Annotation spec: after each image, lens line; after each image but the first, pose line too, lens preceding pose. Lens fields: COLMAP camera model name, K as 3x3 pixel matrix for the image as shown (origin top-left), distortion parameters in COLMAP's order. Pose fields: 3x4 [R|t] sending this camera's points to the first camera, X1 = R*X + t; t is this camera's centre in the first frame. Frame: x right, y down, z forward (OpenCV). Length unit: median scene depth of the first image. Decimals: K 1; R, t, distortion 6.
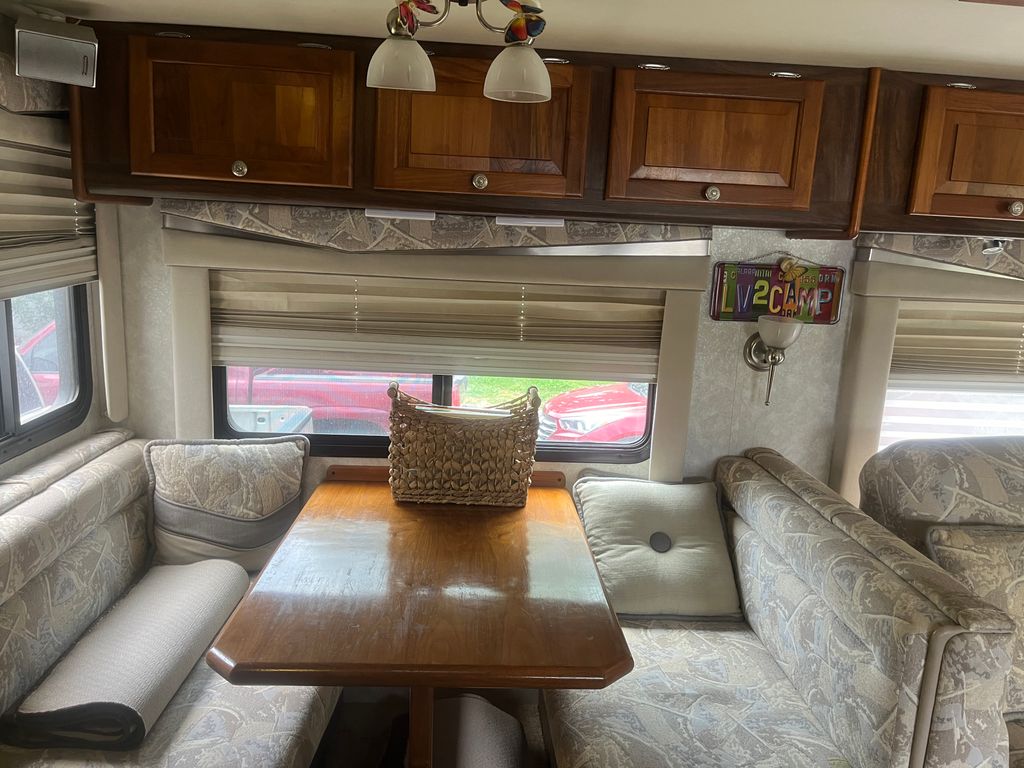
lens RADIAL K [[776.7, 0, 519.4], [0, 776.7, 387.2], [0, 0, 1]] dist [0.072303, -0.099945]
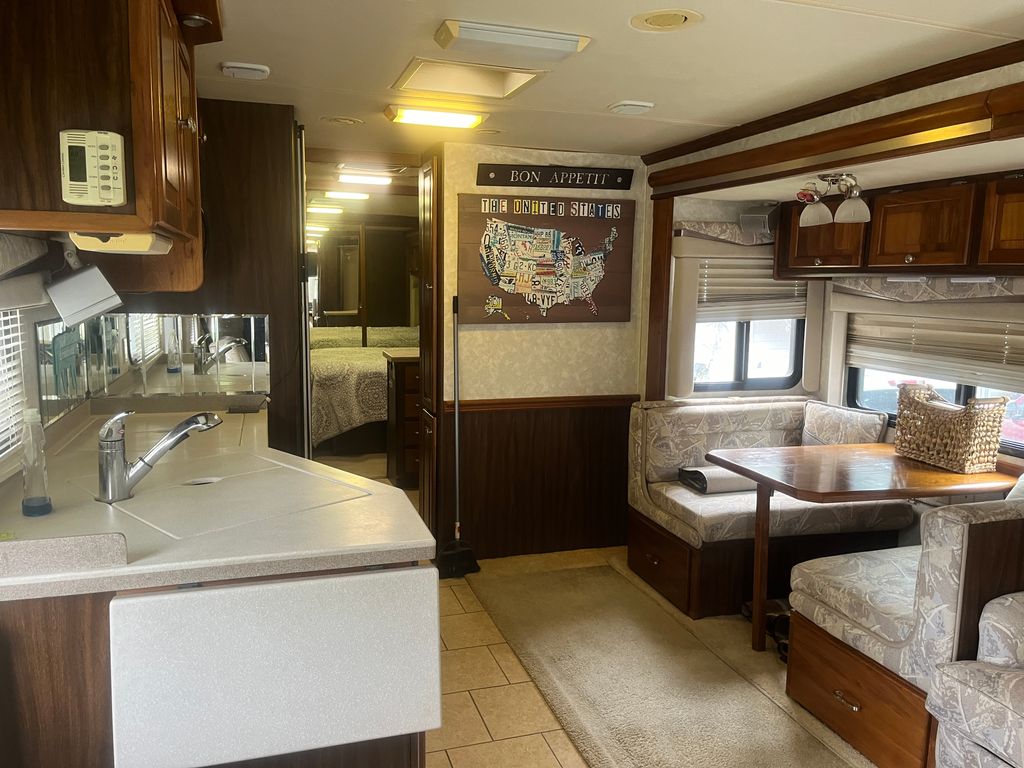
lens RADIAL K [[776.7, 0, 514.4], [0, 776.7, 384.0], [0, 0, 1]] dist [0.072303, -0.099945]
pose [[0.248507, 0.087264, -0.964691, 1.163957], [-0.190446, 0.980896, 0.039670, 0.087952], [0.949724, 0.173863, 0.260378, -0.194991]]
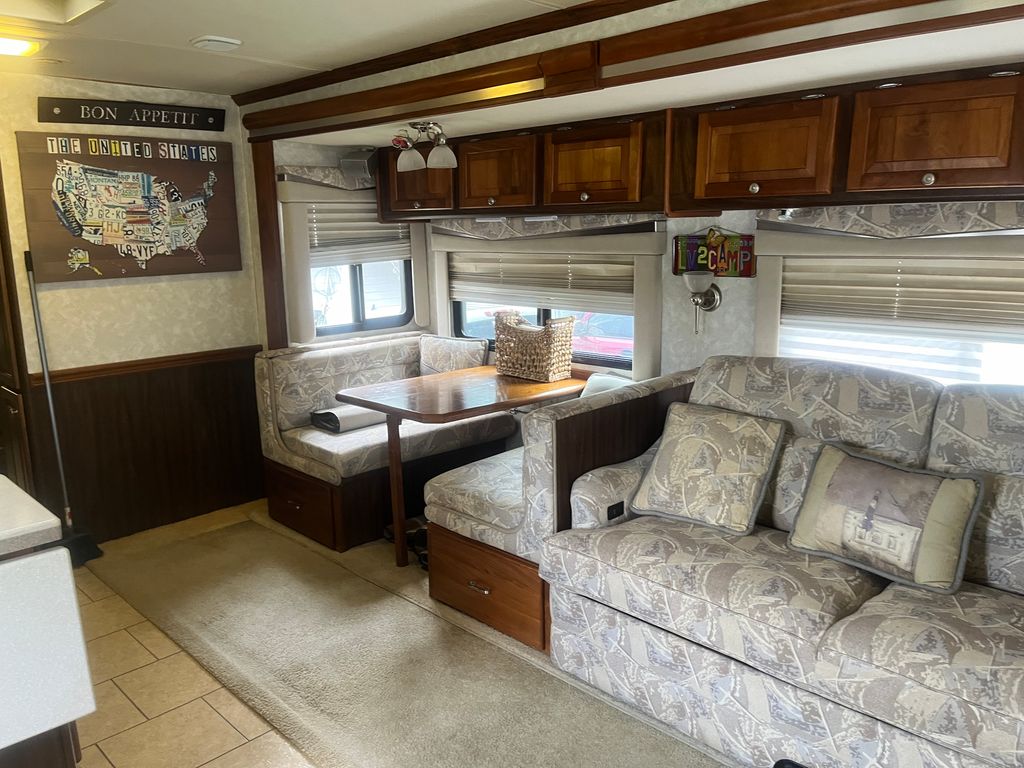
lens RADIAL K [[776.7, 0, 507.9], [0, 776.7, 382.2], [0, 0, 1]] dist [0.072303, -0.099945]
pose [[0.667354, 0.090151, -0.739264, 1.194633], [-0.095973, 0.994780, 0.034673, 0.098363], [0.738531, 0.047810, 0.672522, -0.224416]]
